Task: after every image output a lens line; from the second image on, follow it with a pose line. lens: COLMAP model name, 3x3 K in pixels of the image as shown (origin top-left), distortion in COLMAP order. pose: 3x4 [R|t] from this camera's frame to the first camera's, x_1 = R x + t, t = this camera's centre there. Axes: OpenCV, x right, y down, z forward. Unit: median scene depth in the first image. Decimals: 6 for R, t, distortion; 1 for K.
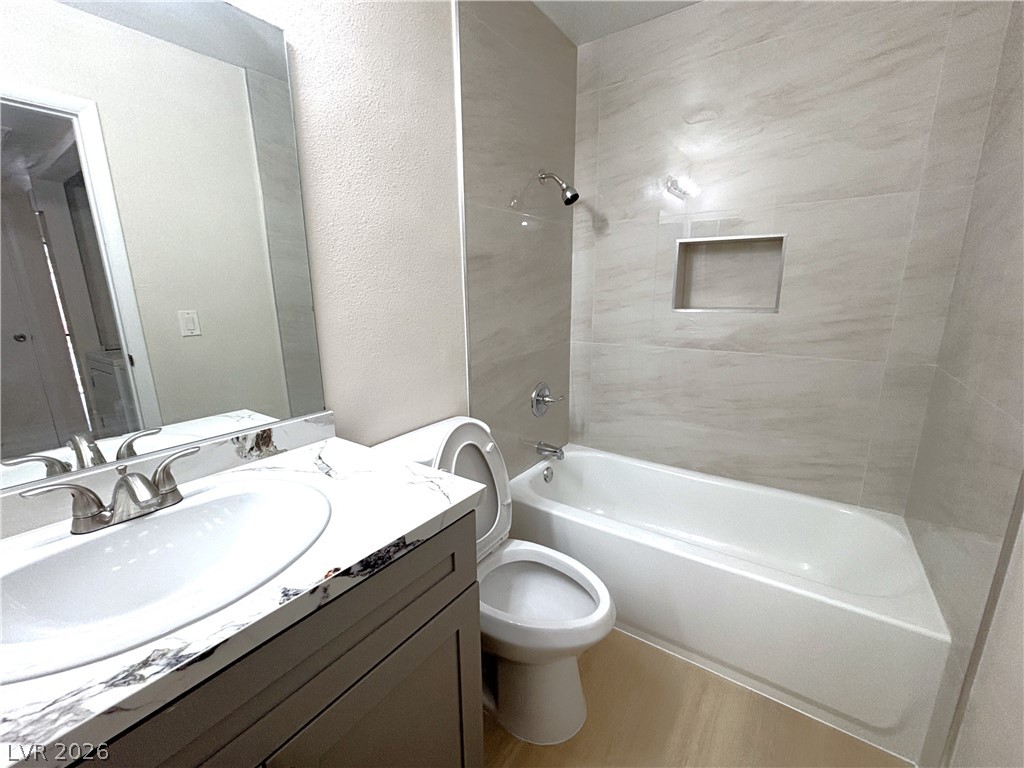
lens RADIAL K [[422.1, 0, 512.0], [0, 422.1, 384.0], [0, 0, 1]] dist [-0.000108, -0.000330]
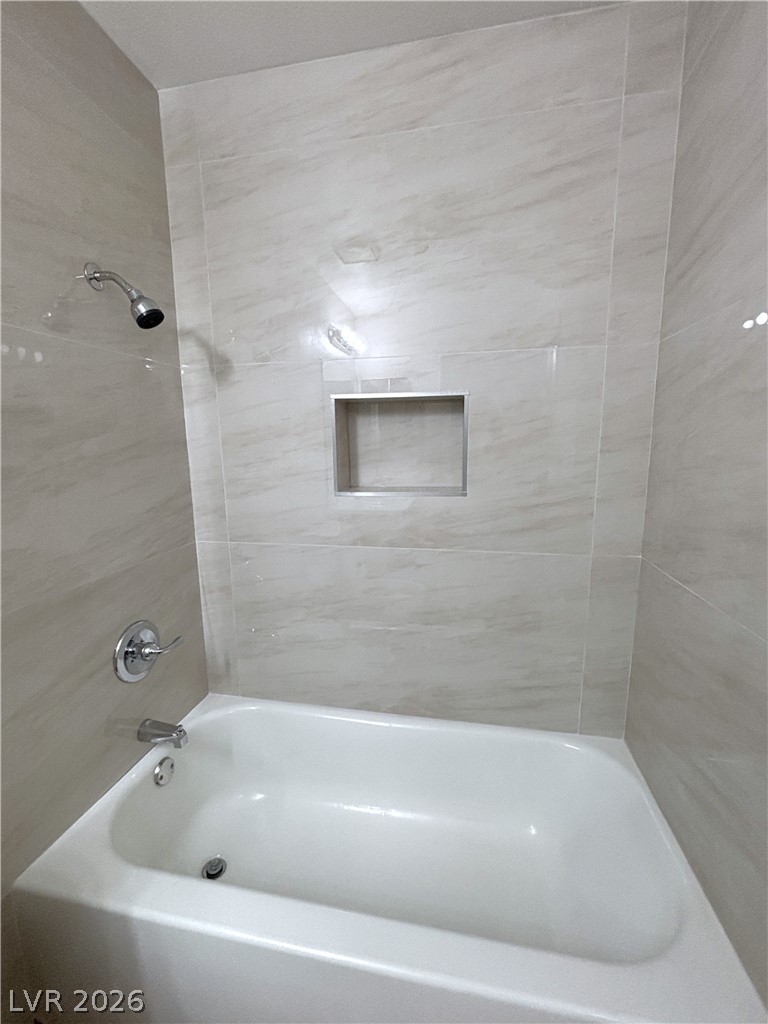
lens RADIAL K [[422.1, 0, 384.0], [0, 422.1, 512.0], [0, 0, 1]] dist [-0.000108, -0.000330]
pose [[0.913951, -0.066624, 0.400319, 0.171524], [0.091796, 0.994805, -0.044014, -0.105311], [-0.395307, 0.076974, 0.915318, 0.329563]]
